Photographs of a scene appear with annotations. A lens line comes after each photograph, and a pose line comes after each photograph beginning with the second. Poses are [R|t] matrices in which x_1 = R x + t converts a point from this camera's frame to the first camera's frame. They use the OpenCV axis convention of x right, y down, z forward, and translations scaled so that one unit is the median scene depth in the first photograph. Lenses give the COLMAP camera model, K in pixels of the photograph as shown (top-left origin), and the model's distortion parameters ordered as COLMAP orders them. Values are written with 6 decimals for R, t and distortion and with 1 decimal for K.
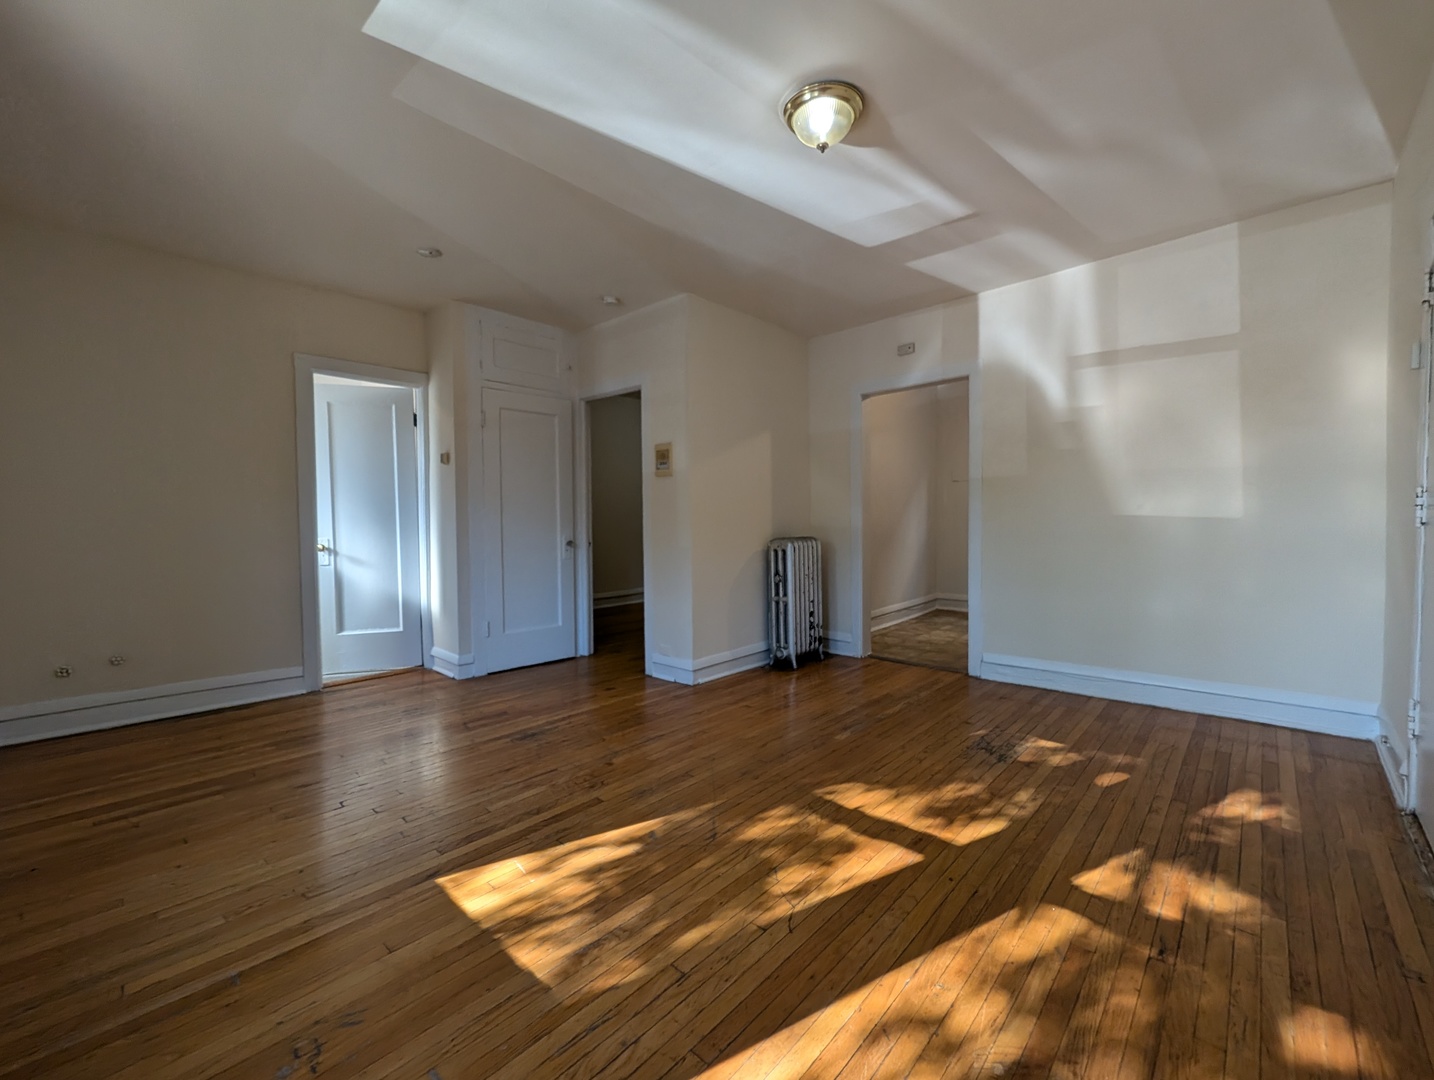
lens RADIAL K [[588.2, 0, 719.1], [0, 588.2, 538.5], [0, 0, 1]] dist [-0.002438, 0.000697]
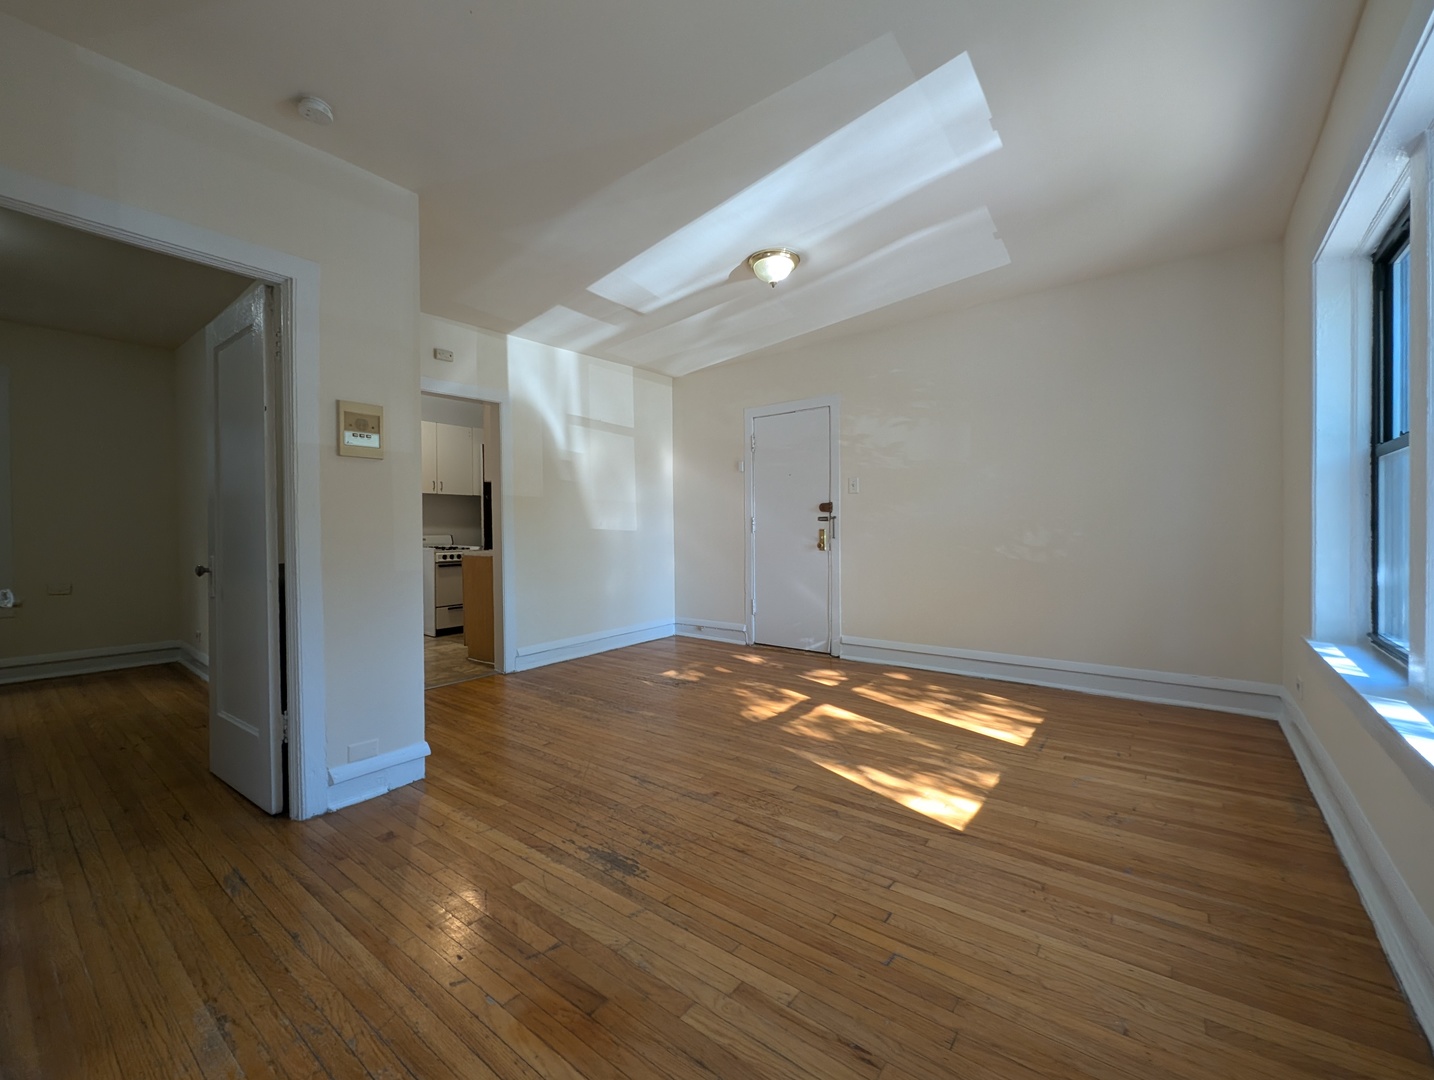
lens RADIAL K [[588.2, 0, 716.1], [0, 588.2, 537.0], [0, 0, 1]] dist [-0.002438, 0.000697]
pose [[-0.071679, -0.002199, 0.997425, -1.188376], [0.043897, 0.999022, 0.005357, -0.019903], [-0.996461, 0.044168, -0.071513, 1.140042]]
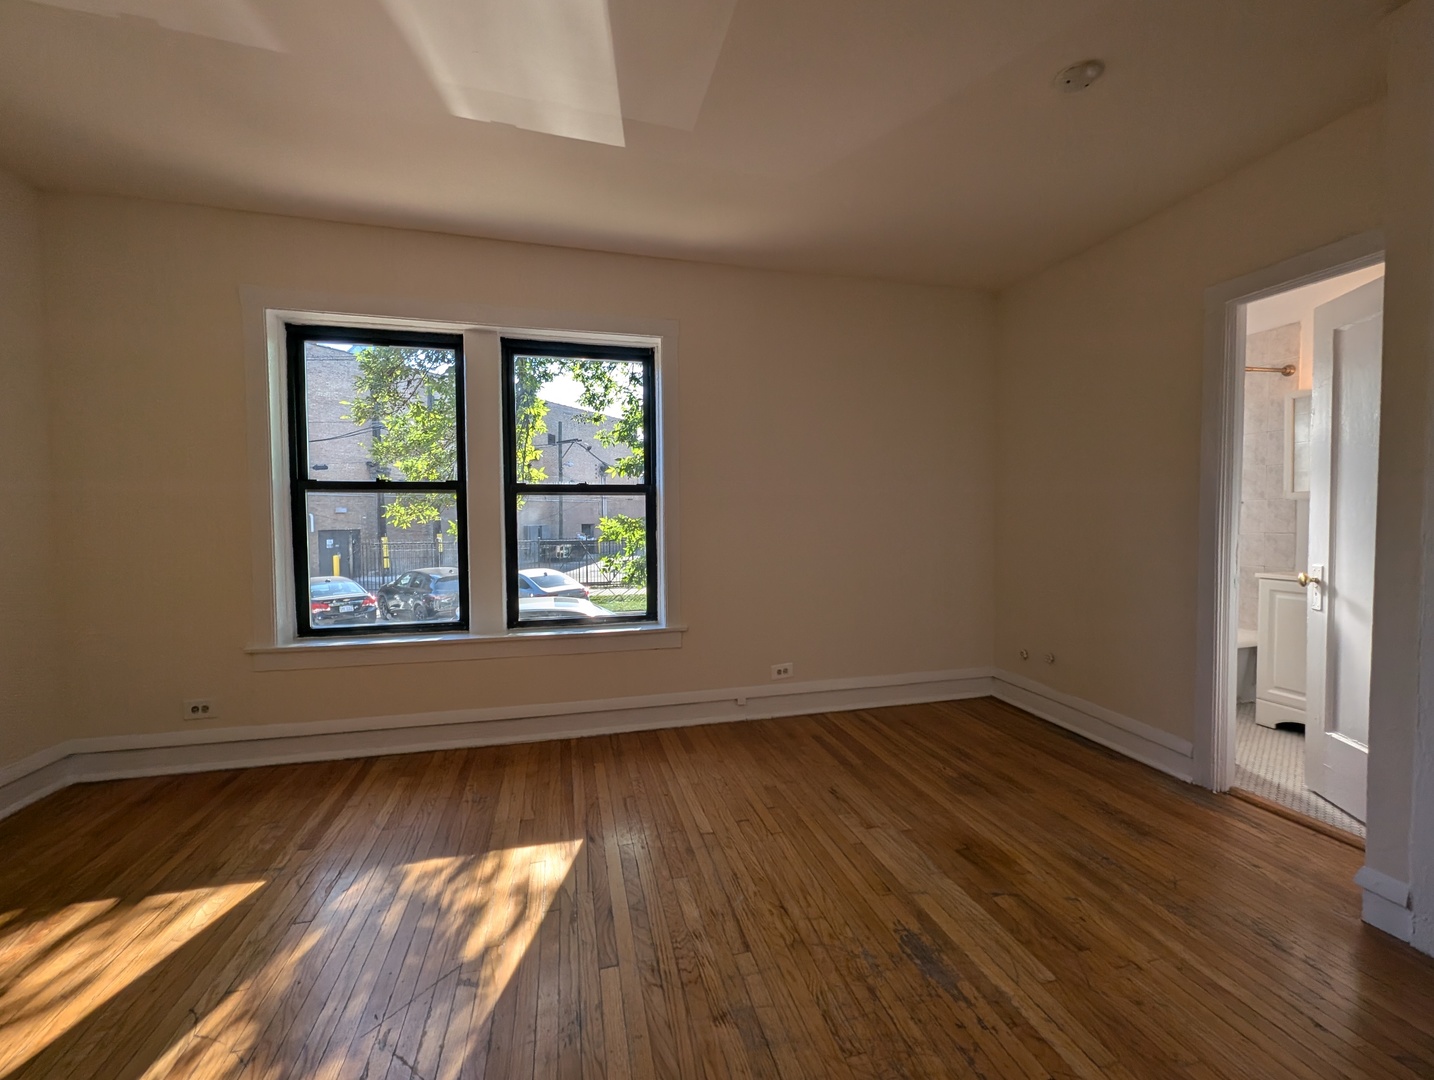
lens RADIAL K [[588.2, 0, 716.1], [0, 588.2, 538.2], [0, 0, 1]] dist [-0.002438, 0.000697]
pose [[-0.550683, 0.038509, -0.833826, 0.260524], [-0.018249, 0.998141, 0.058149, -0.084735], [0.834515, 0.047238, -0.548956, 1.379521]]
